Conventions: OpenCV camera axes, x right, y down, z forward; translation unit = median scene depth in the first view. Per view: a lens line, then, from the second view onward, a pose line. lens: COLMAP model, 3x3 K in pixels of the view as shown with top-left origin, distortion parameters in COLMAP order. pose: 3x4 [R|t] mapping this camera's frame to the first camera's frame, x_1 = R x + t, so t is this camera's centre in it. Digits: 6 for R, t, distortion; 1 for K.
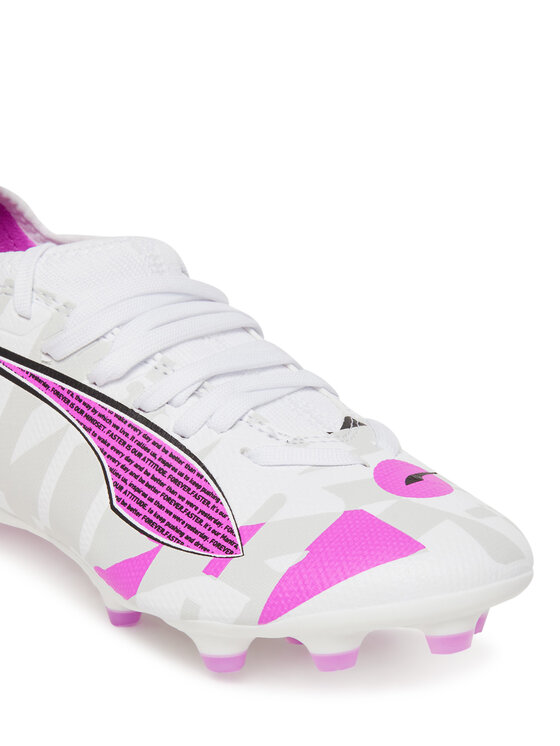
lens RADIAL K [[1641.1, 0, 280.0], [0, 1641.1, 373.0], [0, 0, 1]] dist [0.046873, 0.053061]
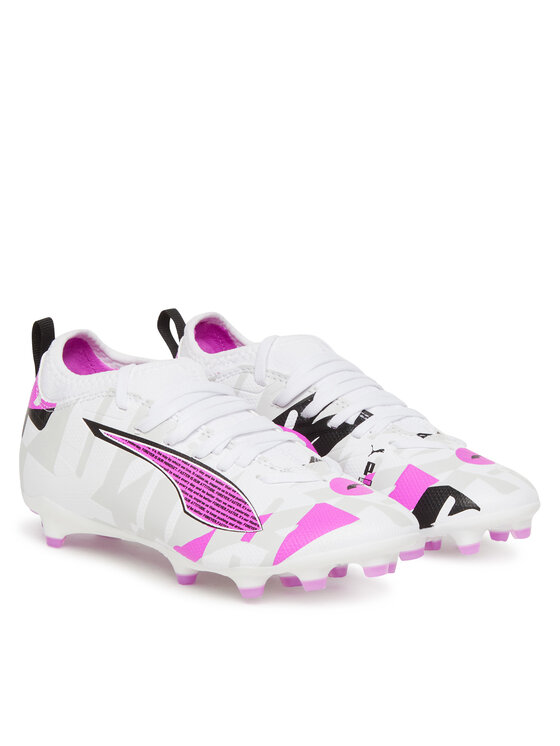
lens RADIAL K [[2022.5, 0, 280.0], [0, 2022.5, 373.0], [0, 0, 1]] dist [-2.011173, -0.016546]
pose [[0.996806, -0.047341, 0.064311, -0.132247], [0.050628, 0.997441, -0.050488, 0.046251], [-0.061756, 0.053582, 0.996652, -1.195675]]
